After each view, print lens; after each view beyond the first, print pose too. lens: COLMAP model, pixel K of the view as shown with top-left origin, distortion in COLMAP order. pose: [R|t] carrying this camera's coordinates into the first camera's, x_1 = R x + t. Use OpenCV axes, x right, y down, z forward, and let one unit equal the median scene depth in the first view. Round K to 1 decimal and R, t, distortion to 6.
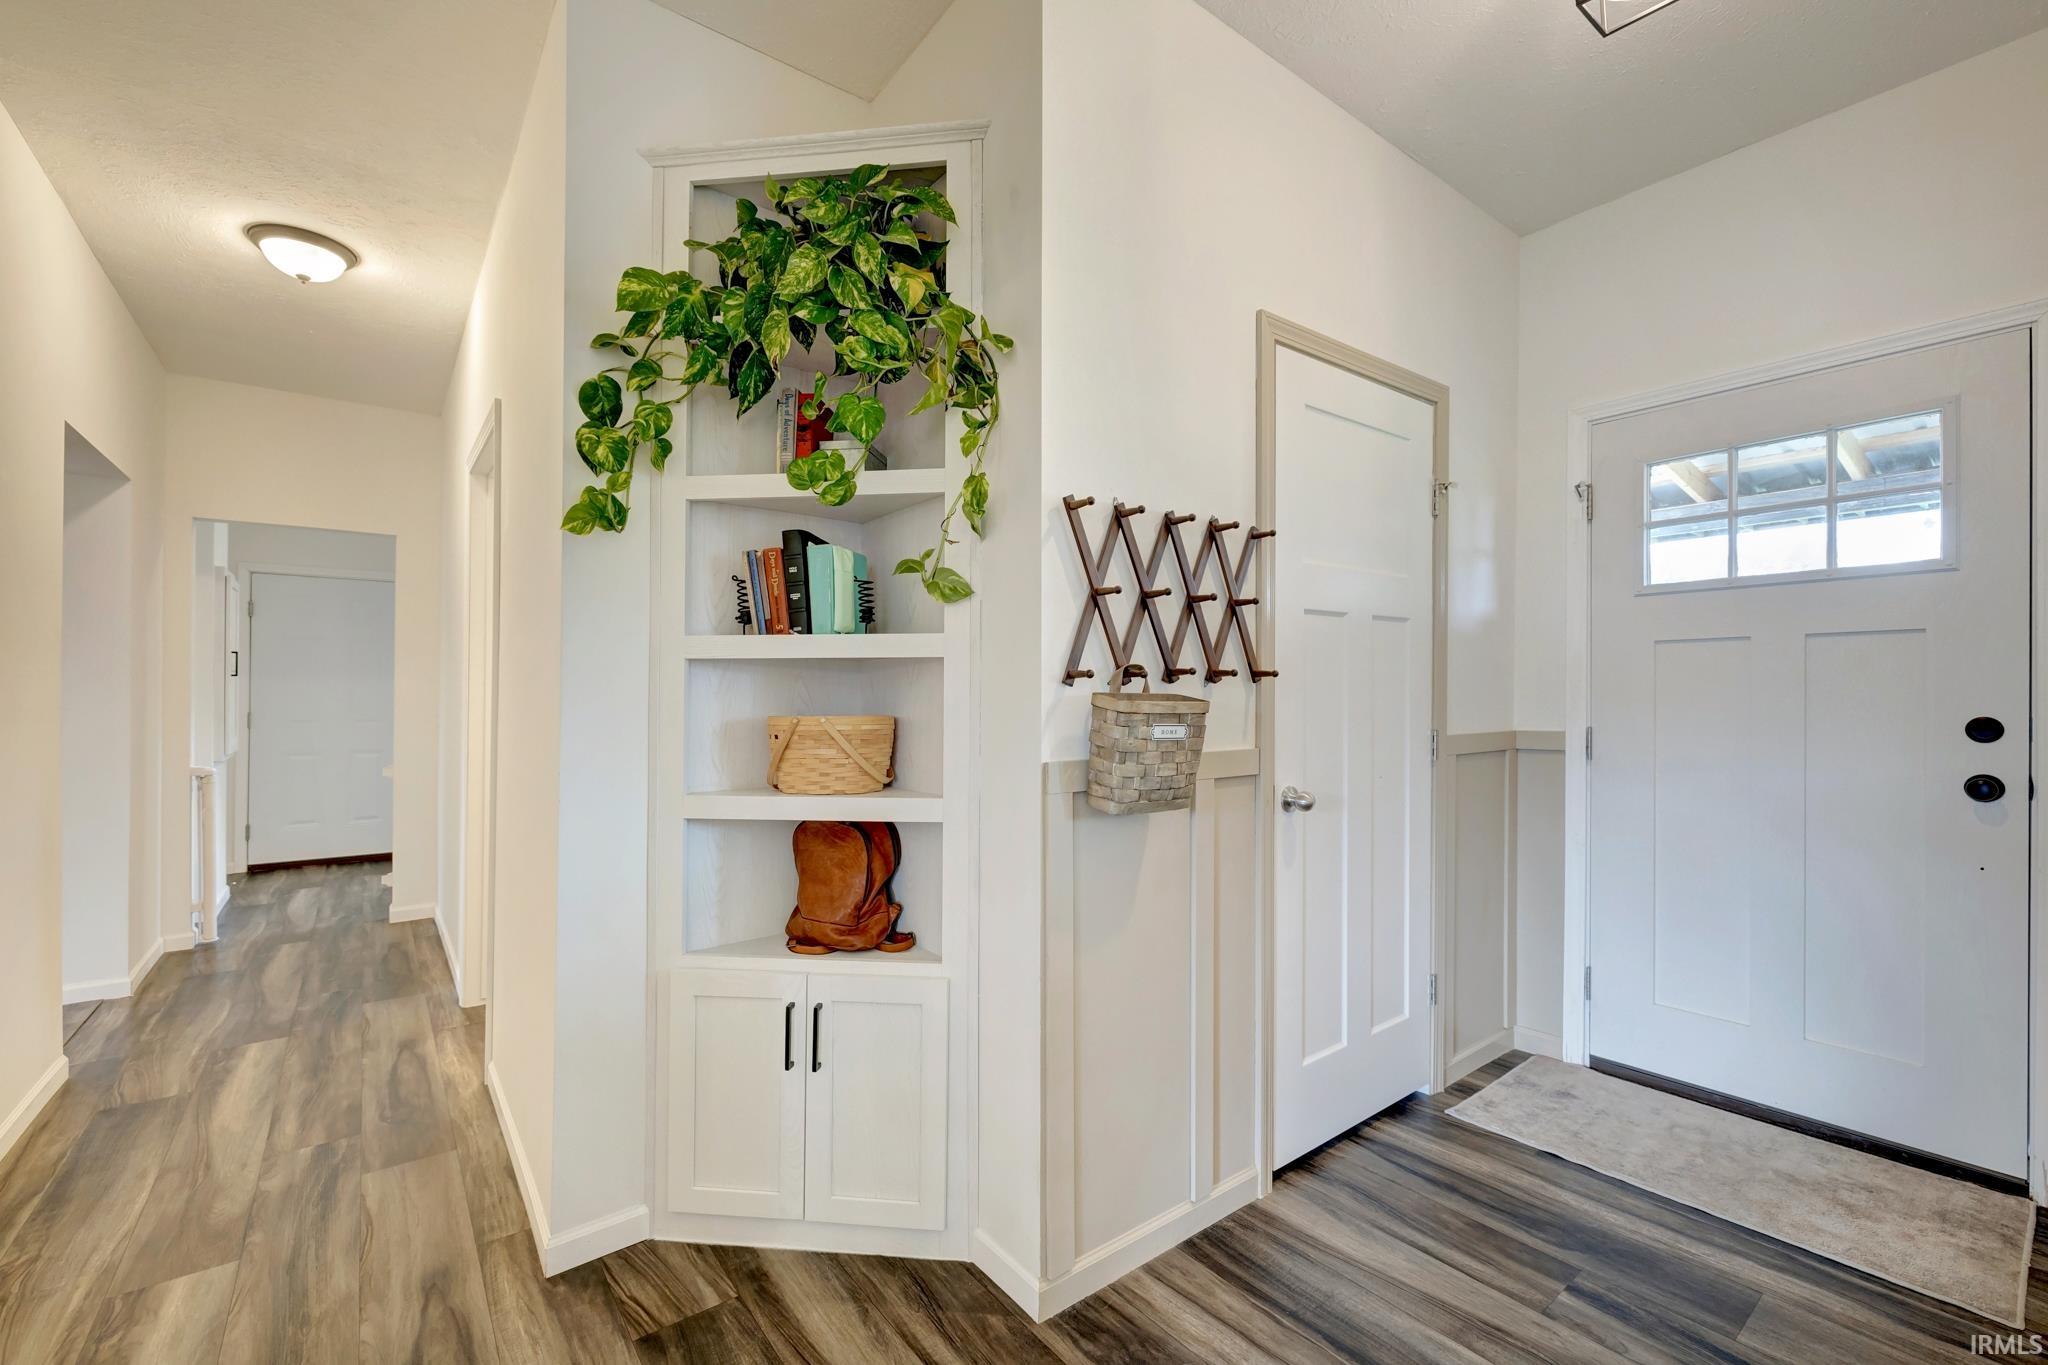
lens RADIAL K [[852.1, 0, 1024.0], [0, 852.1, 682.5], [0, 0, 1]] dist [0.022682, 0.000094]
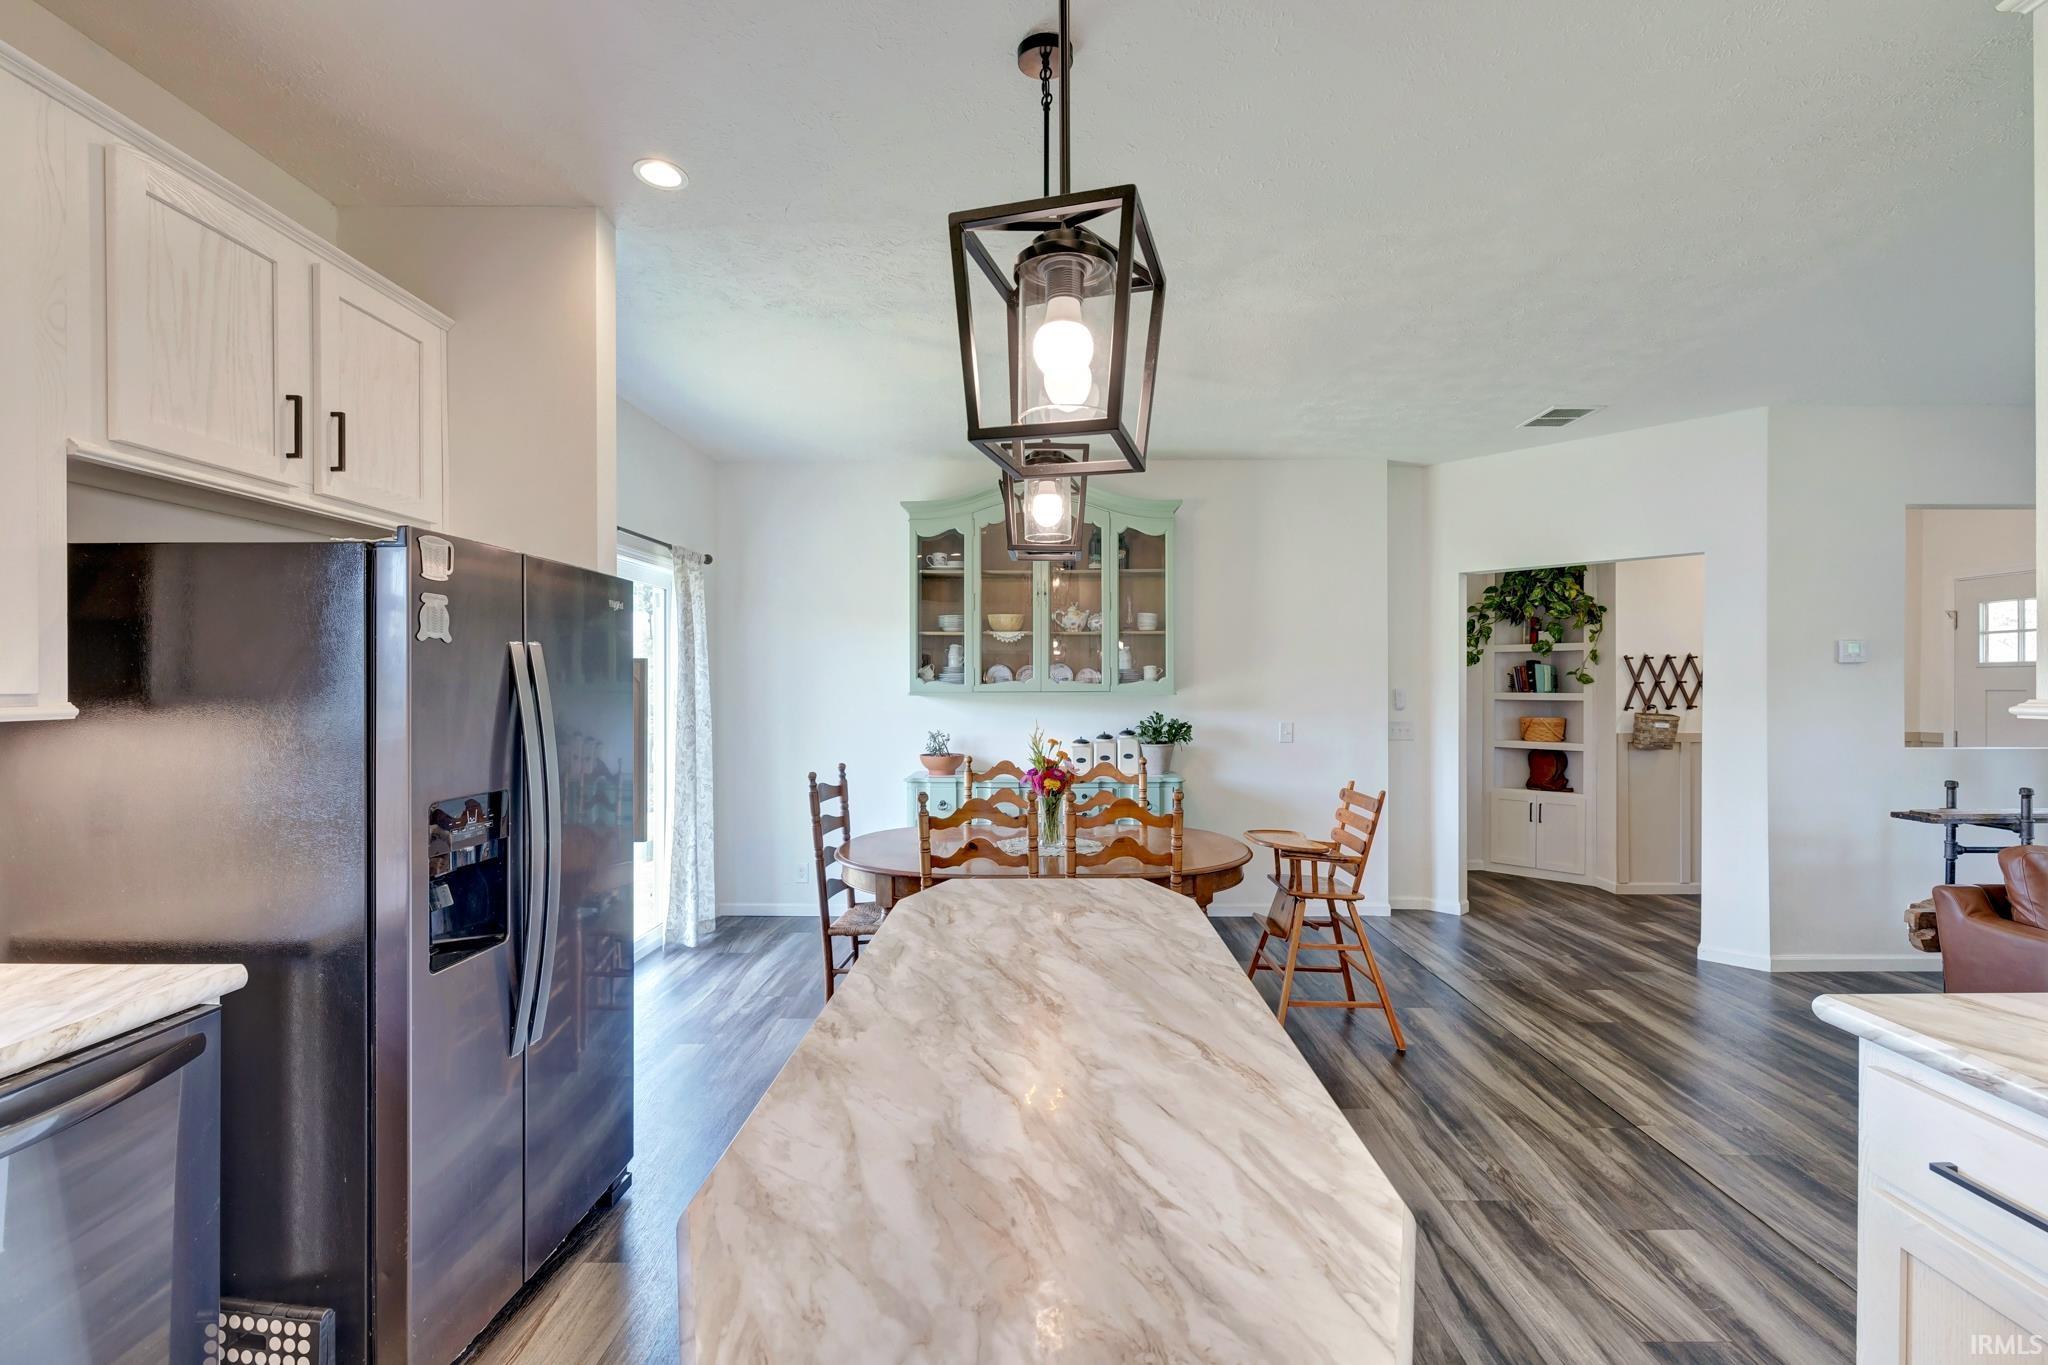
lens RADIAL K [[851.2, 0, 1055.6], [0, 851.2, 678.8], [0, 0, 1]] dist [-0.000335, -0.000061]
pose [[0.794842, -0.002655, -0.606811, 0.280372], [0.005515, 0.999981, 0.002848, -0.135338], [0.606792, -0.005610, 0.794841, -2.853485]]
